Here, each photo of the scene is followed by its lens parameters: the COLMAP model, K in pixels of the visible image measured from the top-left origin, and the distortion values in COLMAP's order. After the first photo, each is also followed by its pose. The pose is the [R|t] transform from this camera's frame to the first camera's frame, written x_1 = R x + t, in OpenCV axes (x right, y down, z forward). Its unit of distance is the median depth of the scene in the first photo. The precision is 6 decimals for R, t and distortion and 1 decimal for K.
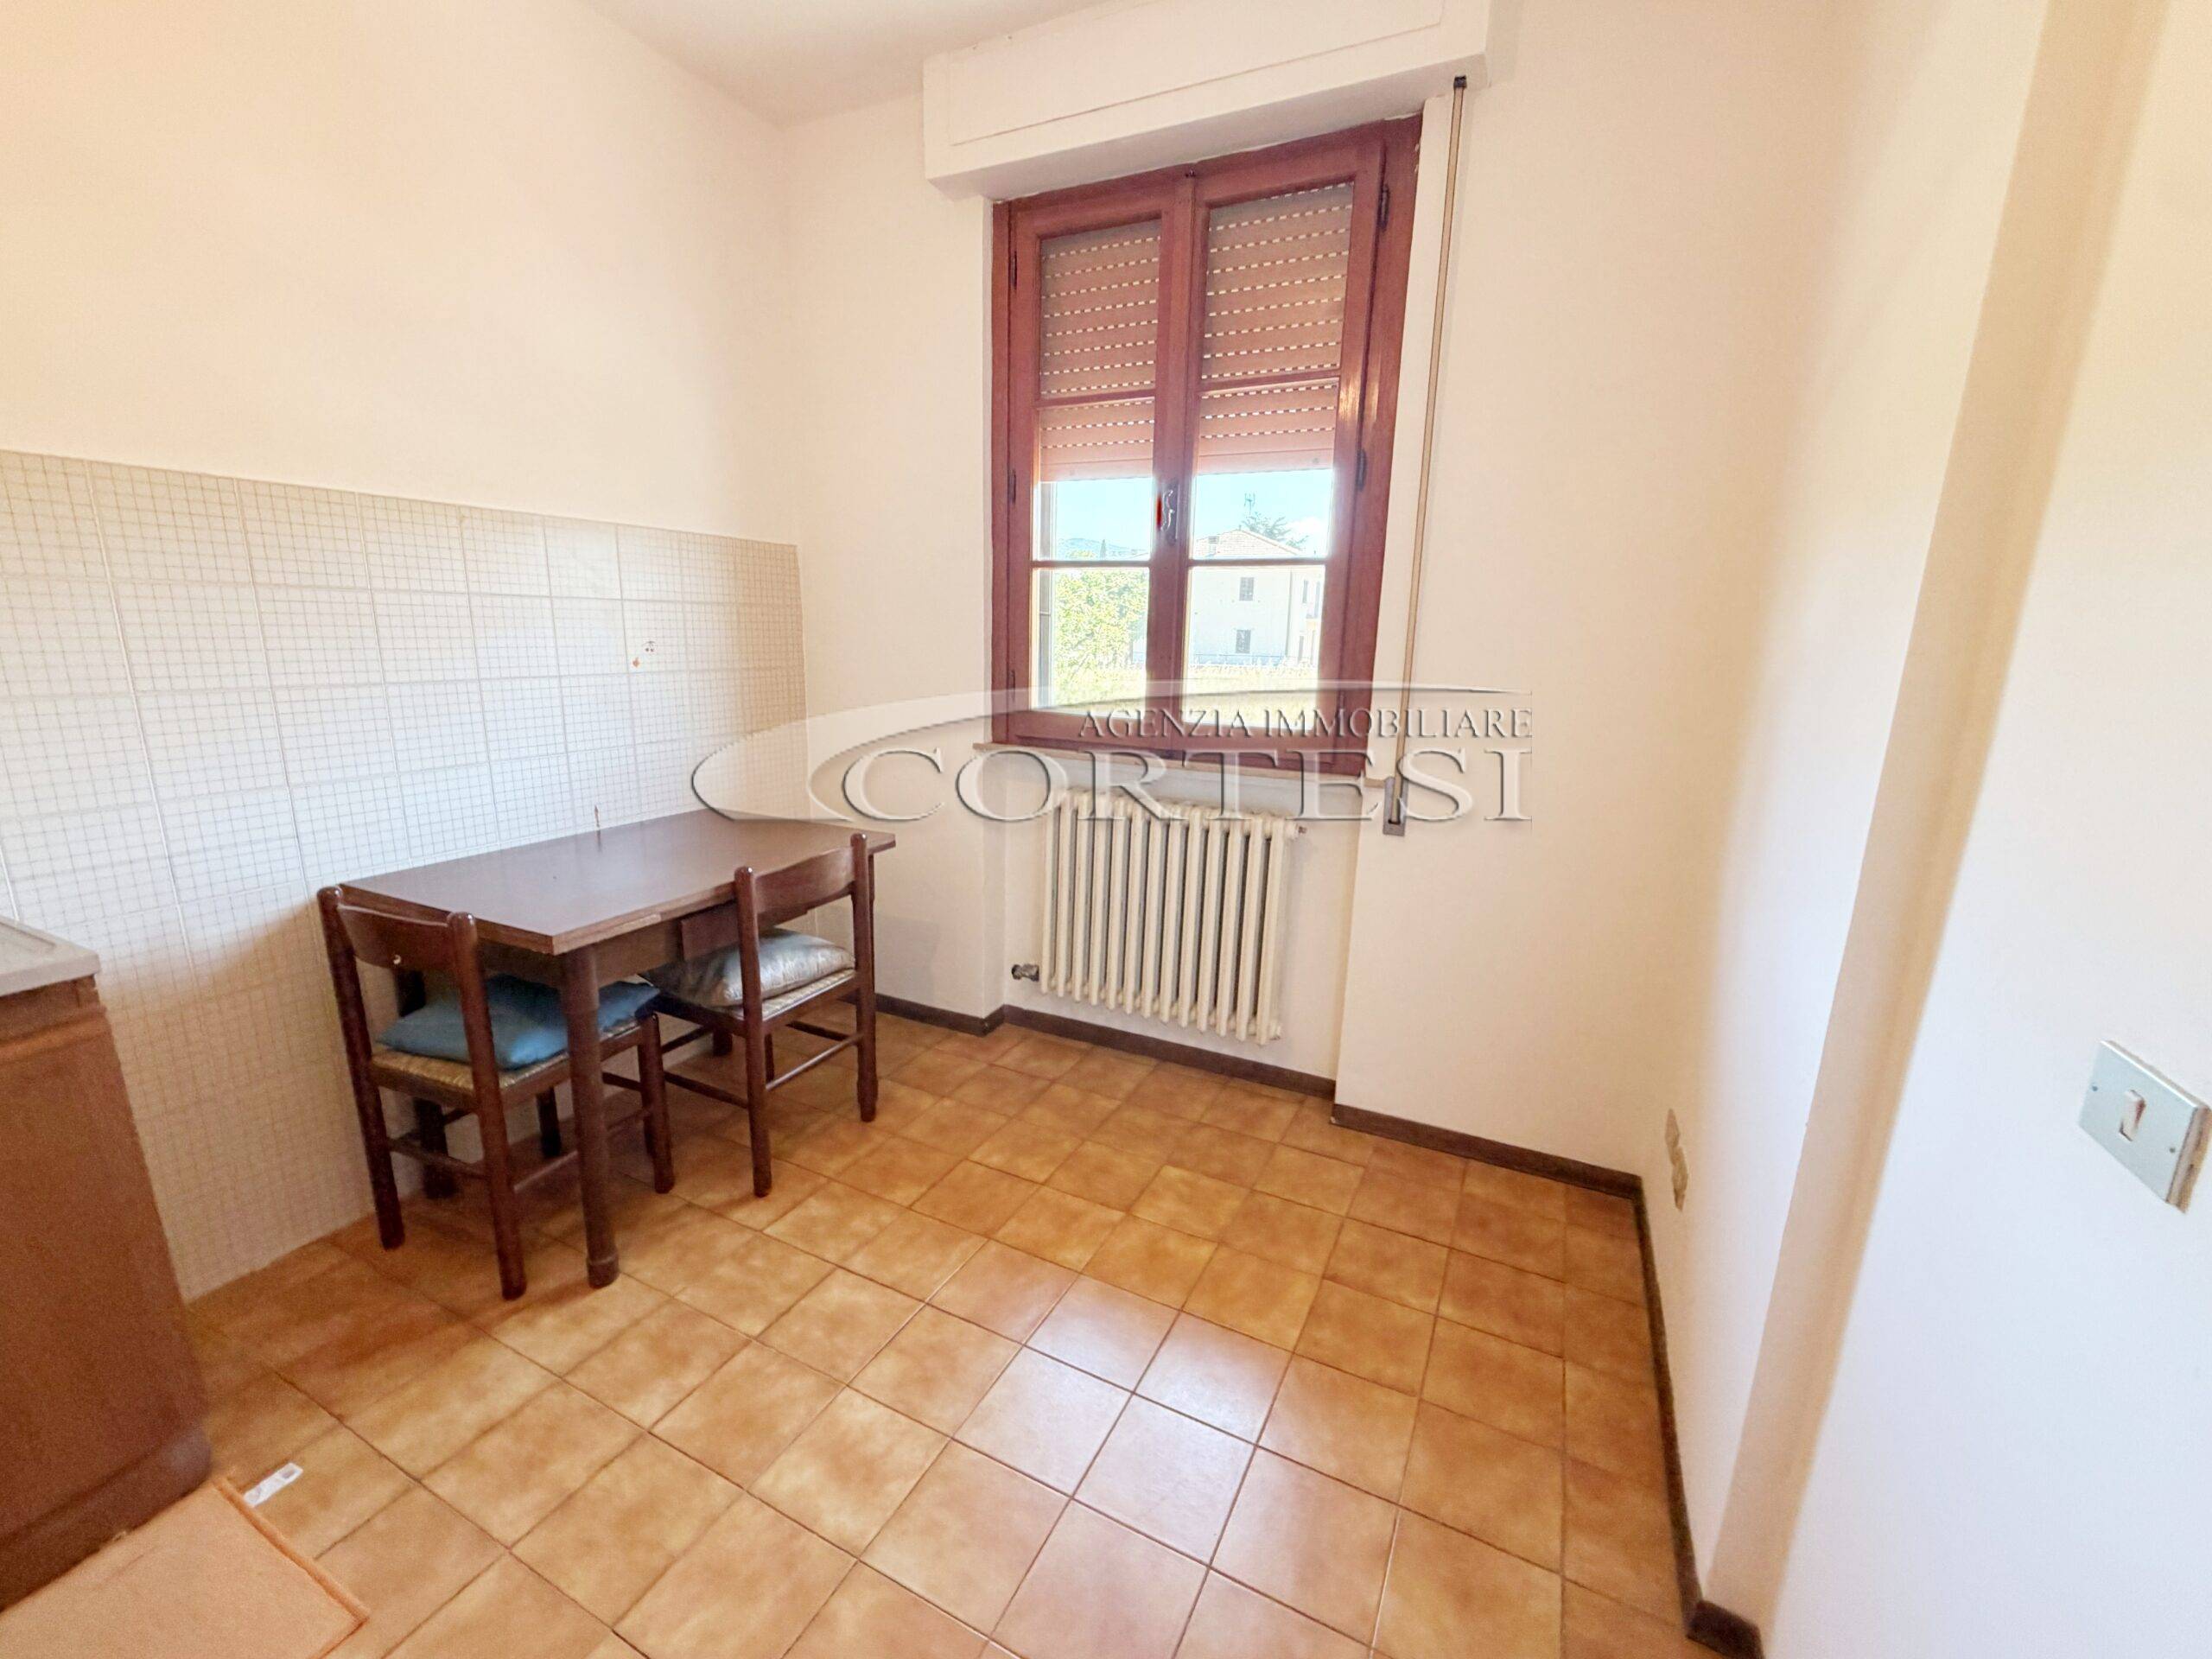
lens RADIAL K [[883.3, 0, 1101.8], [0, 883.3, 830.1], [0, 0, 1]] dist [-0.001067, 0.000577]
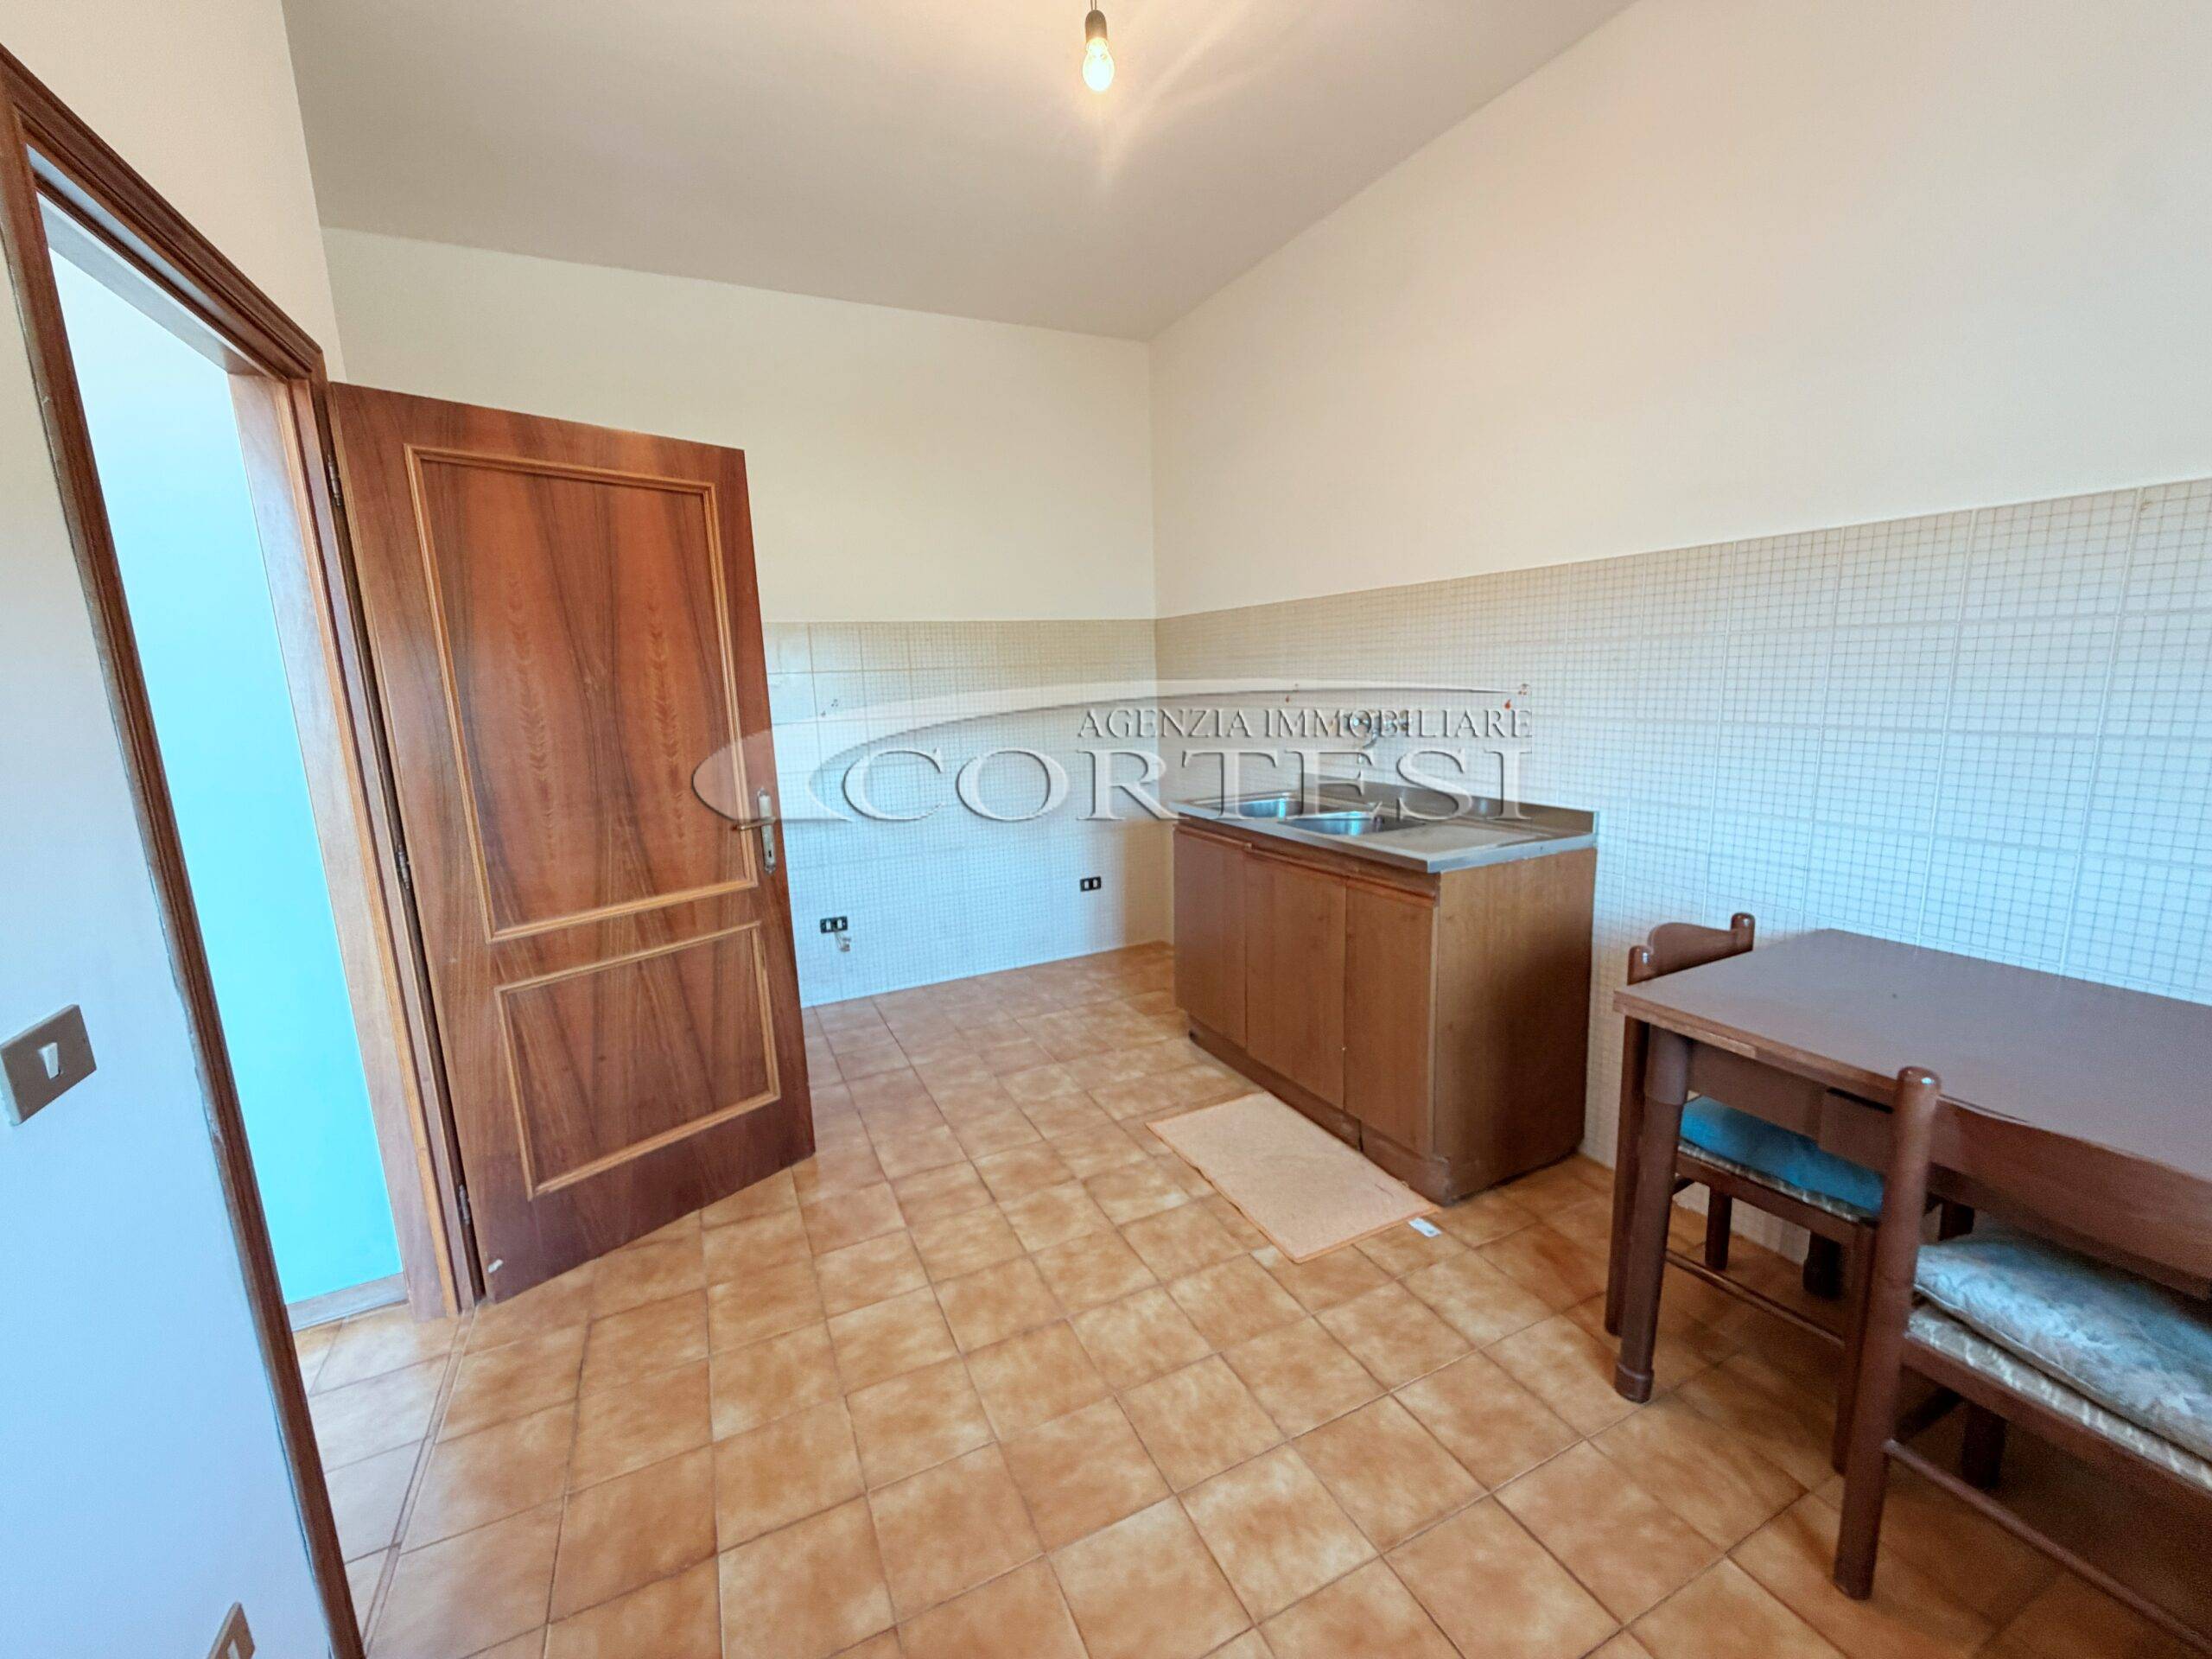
lens RADIAL K [[883.3, 0, 1101.8], [0, 883.3, 830.1], [0, 0, 1]] dist [-0.001067, 0.000577]
pose [[-0.606253, 0.141546, -0.782574, 0.444244], [-0.158353, 0.942843, 0.293208, -0.239035], [0.779347, 0.301681, -0.549187, 1.047663]]
